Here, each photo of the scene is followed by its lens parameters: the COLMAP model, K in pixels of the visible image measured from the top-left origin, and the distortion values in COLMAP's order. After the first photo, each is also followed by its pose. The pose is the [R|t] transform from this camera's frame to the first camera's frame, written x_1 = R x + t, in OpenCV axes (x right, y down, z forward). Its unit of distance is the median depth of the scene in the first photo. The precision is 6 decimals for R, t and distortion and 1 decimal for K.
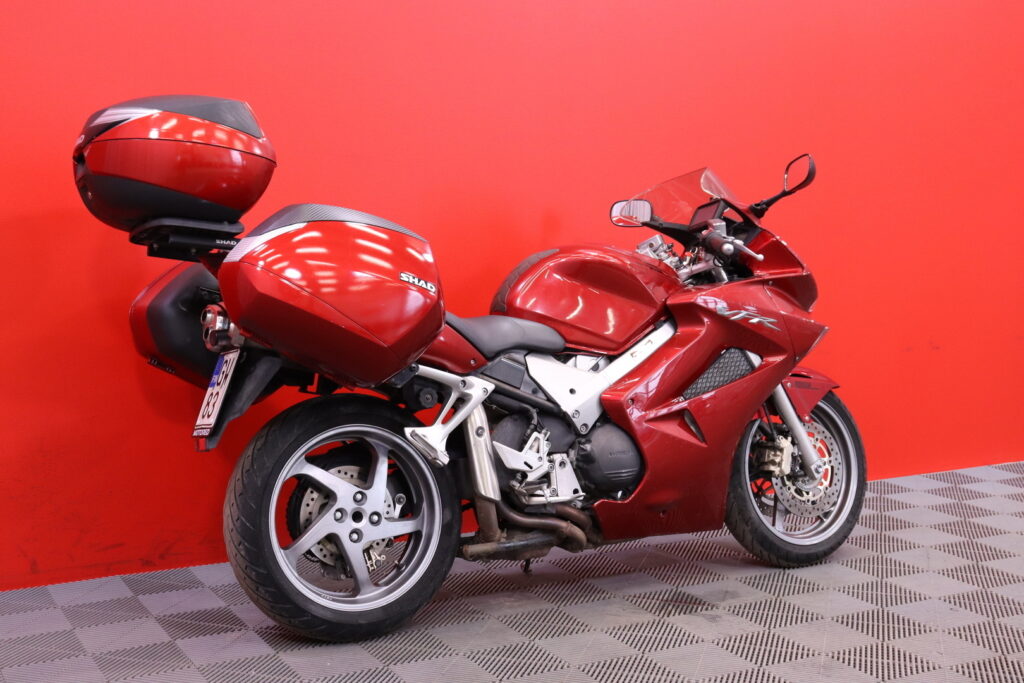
lens RADIAL K [[1363.4, 0, 511.9], [0, 1363.4, 343.4], [0, 0, 1]] dist [0.129427, 0.000000]
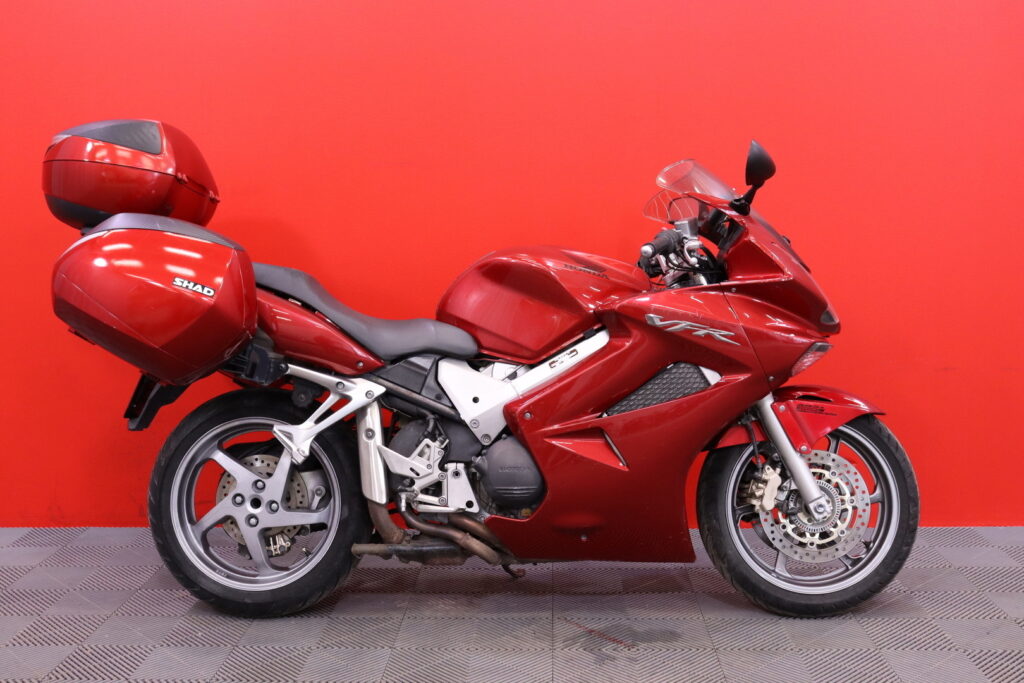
lens RADIAL K [[1168.6, 0, 511.9], [0, 1168.6, 336.0], [0, 0, 1]] dist [-0.012562, 0.000000]
pose [[0.832861, 0.038748, -0.552124, 0.518552], [-0.031779, 0.999249, 0.022190, -0.028850], [0.552568, -0.000935, 0.833467, 0.326300]]
